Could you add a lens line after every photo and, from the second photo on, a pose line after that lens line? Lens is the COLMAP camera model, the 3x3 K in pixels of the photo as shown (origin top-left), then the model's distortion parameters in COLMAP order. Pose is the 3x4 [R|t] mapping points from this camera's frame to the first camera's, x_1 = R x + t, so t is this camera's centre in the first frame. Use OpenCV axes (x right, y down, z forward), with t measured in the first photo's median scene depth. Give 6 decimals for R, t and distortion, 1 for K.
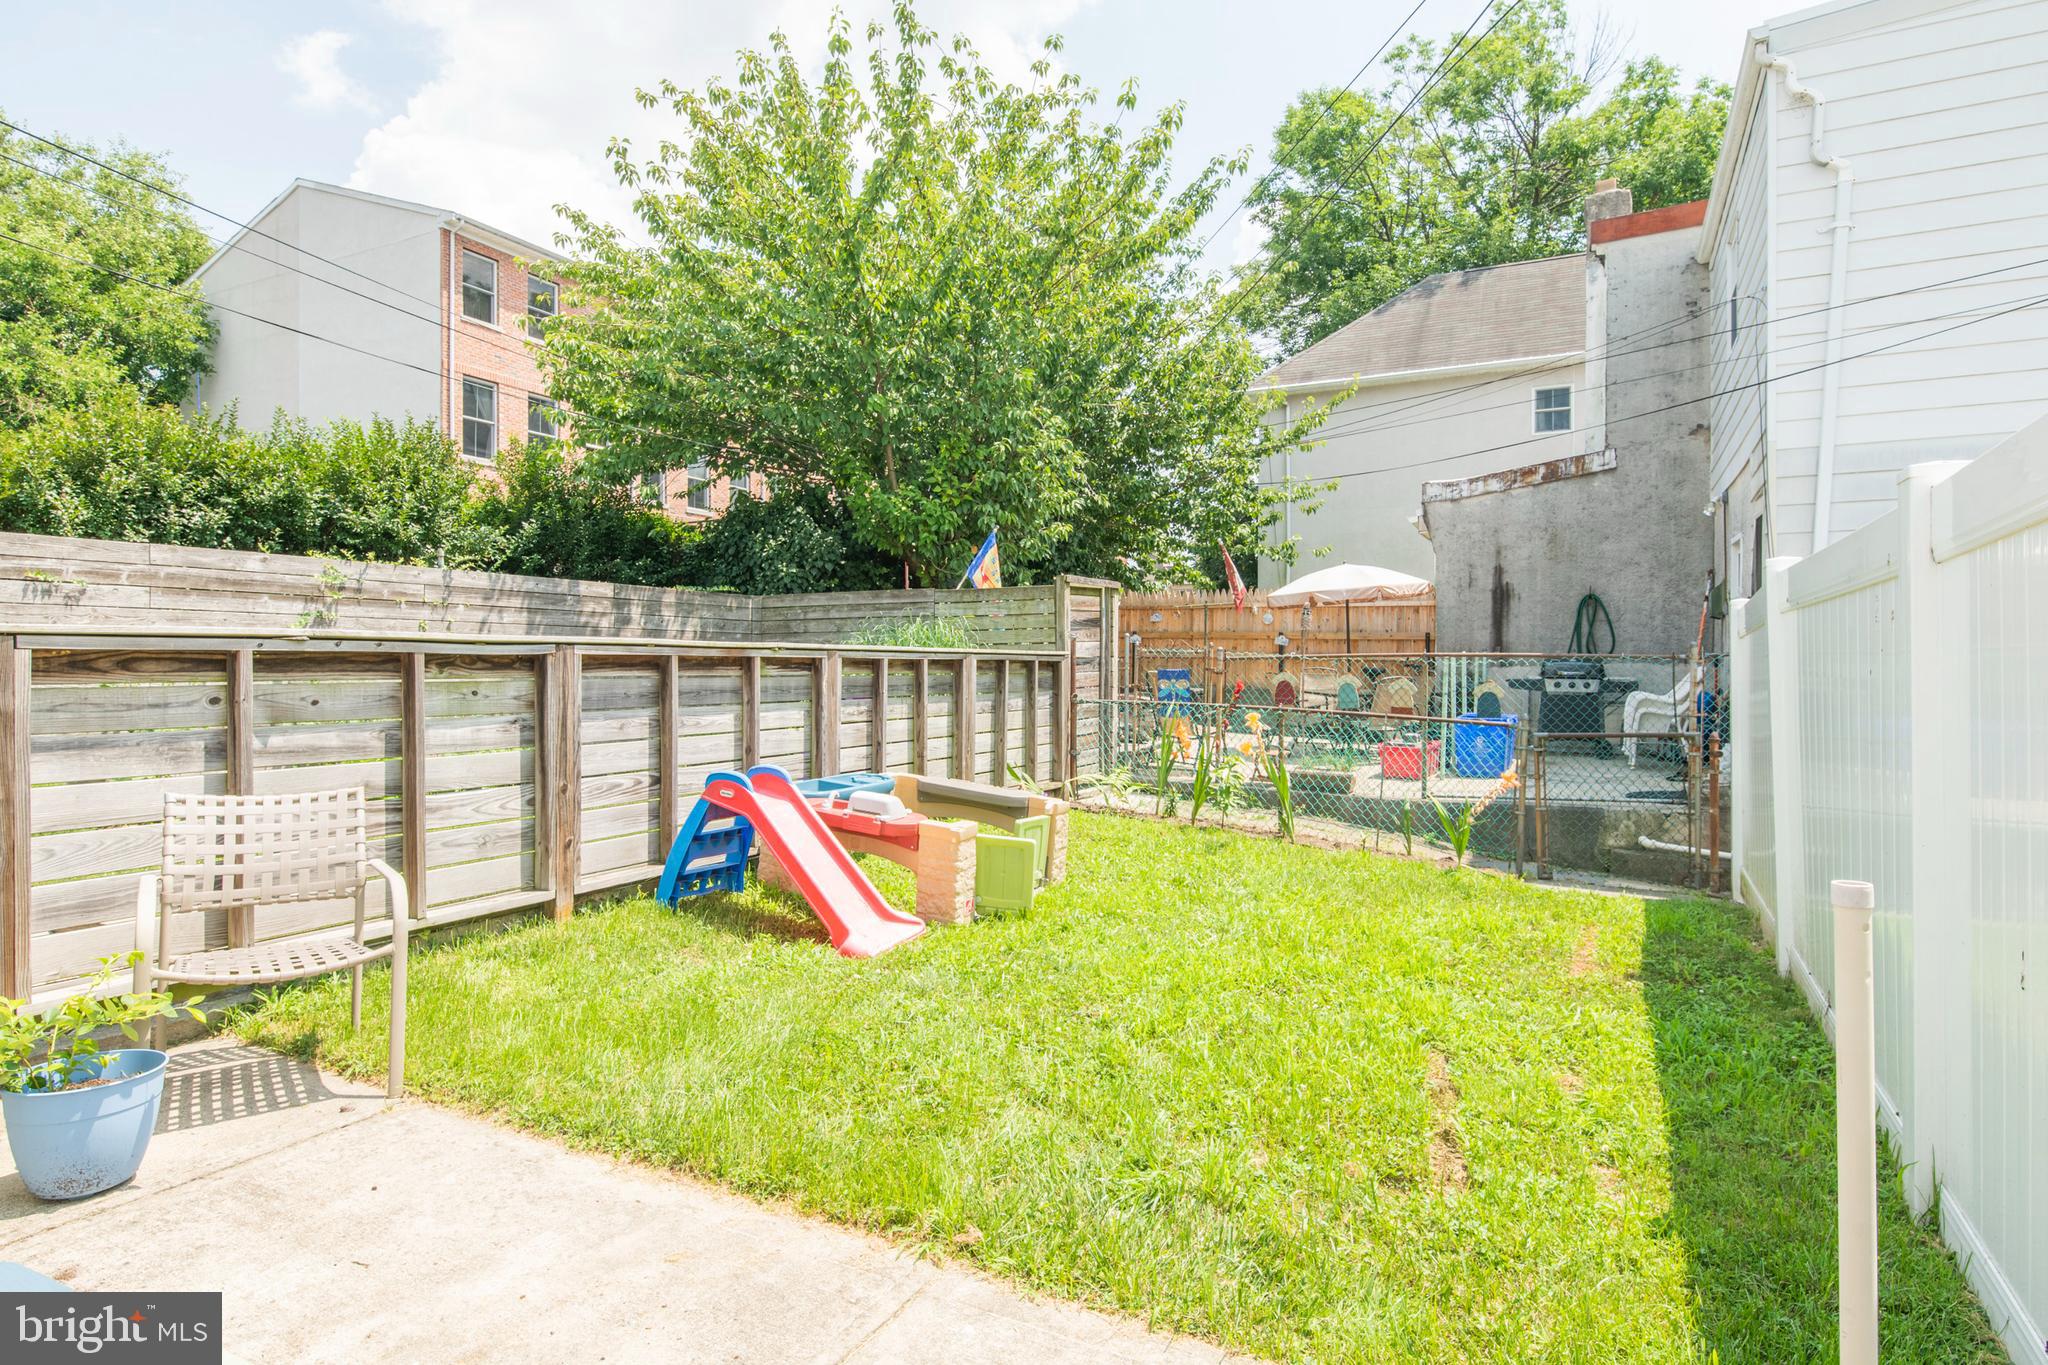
lens RADIAL K [[1122.9, 0, 1026.8], [0, 1122.9, 668.8], [0, 0, 1]] dist [0.004215, 0.002026]
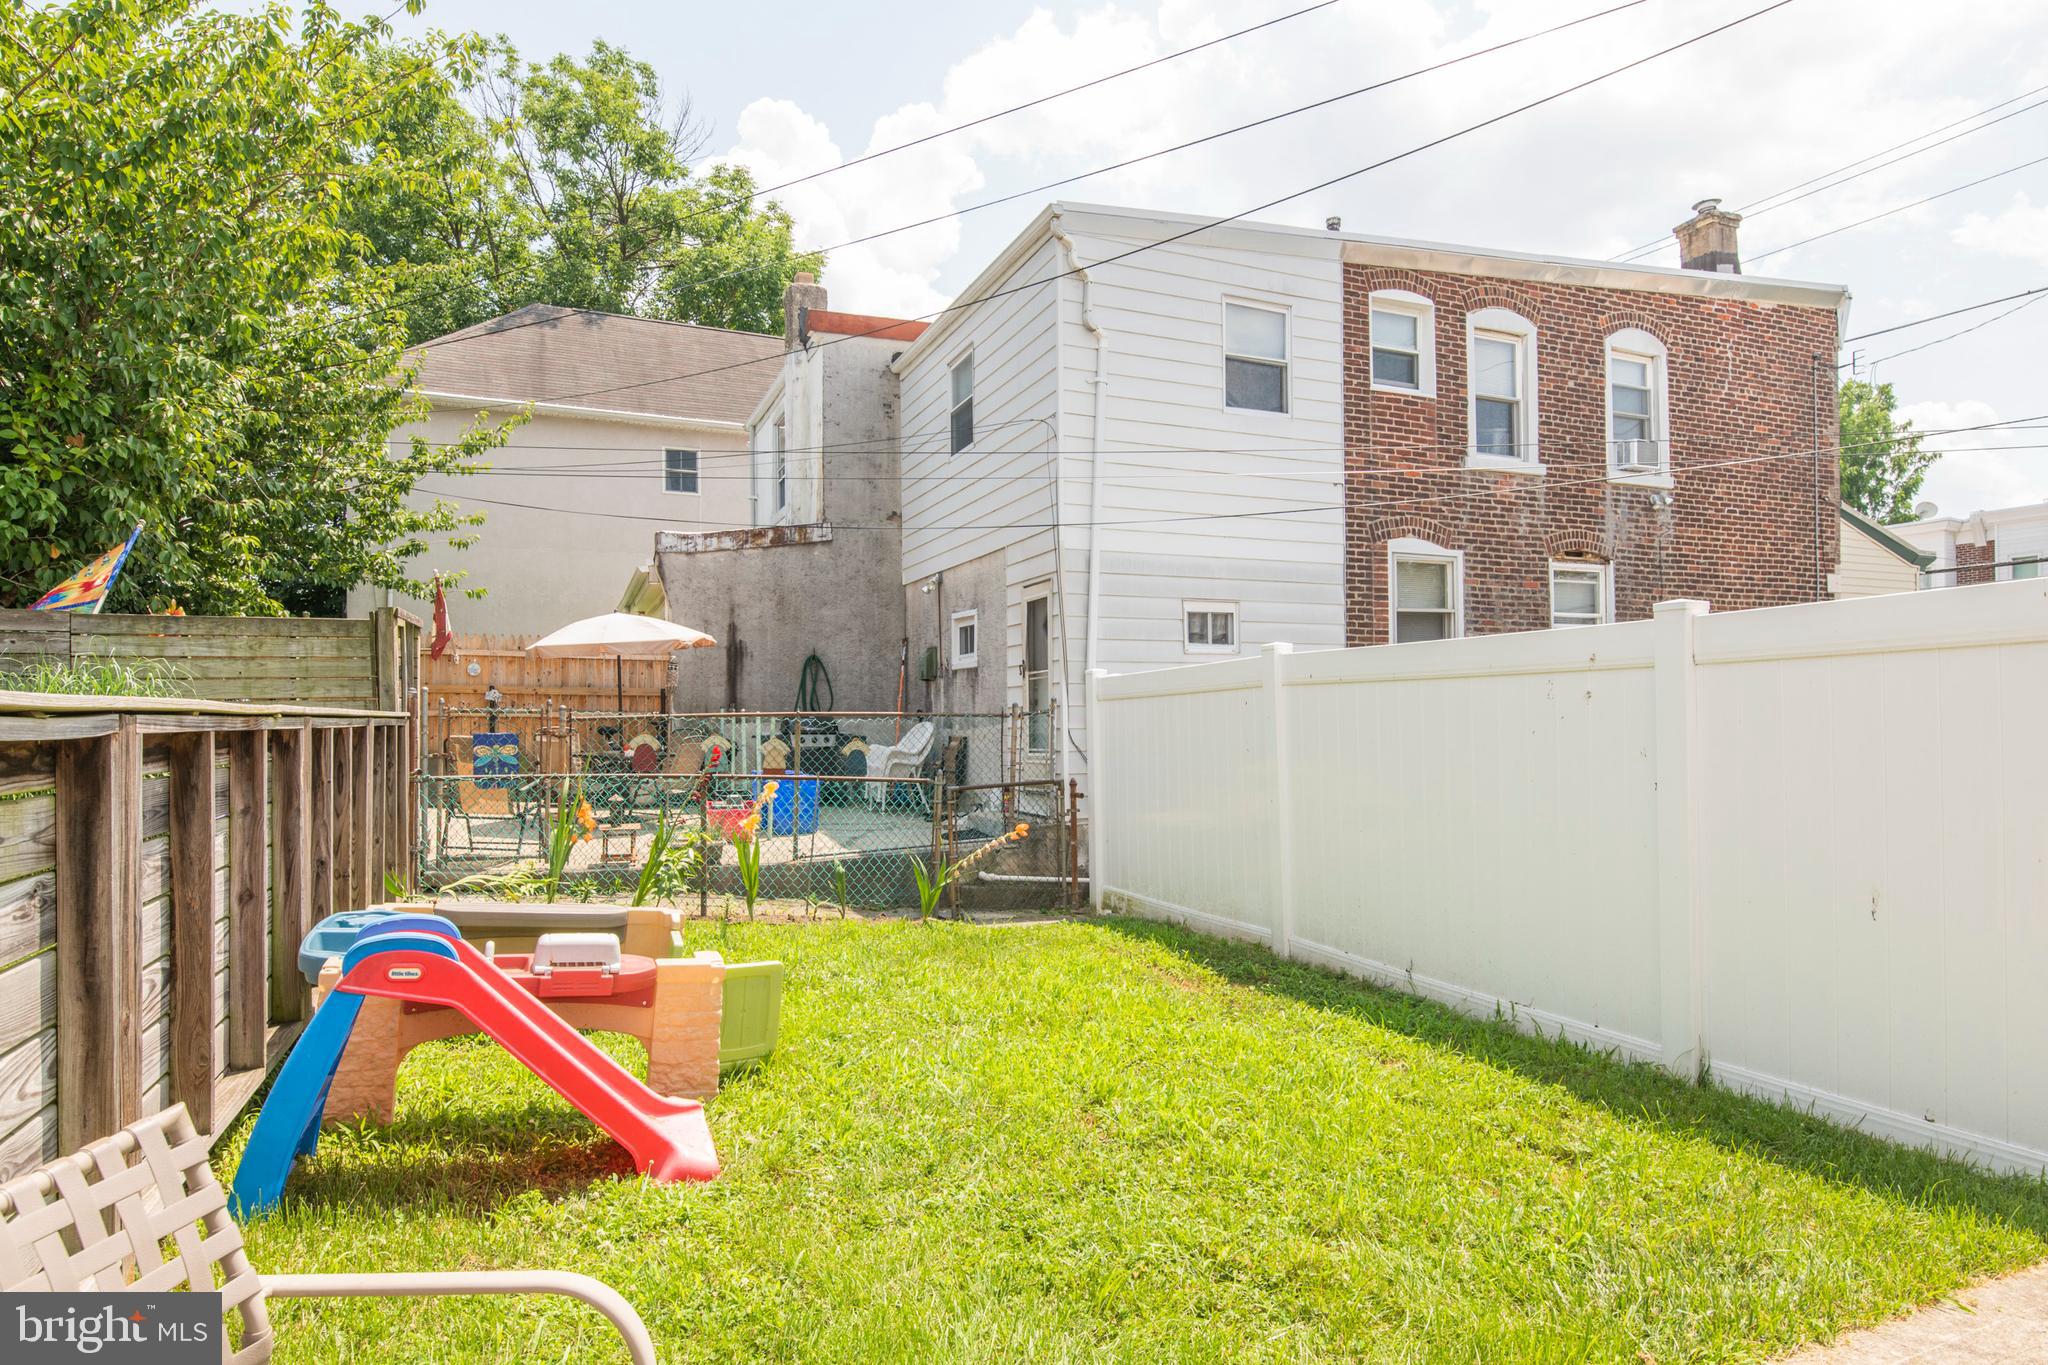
lens RADIAL K [[1122.9, 0, 1056.8], [0, 1122.9, 720.3], [0, 0, 1]] dist [0.004215, 0.002026]
pose [[0.619398, -0.010163, 0.785012, -0.194656], [0.010049, 0.999937, 0.005016, -0.006735], [-0.785013, 0.004782, 0.619461, 0.146904]]
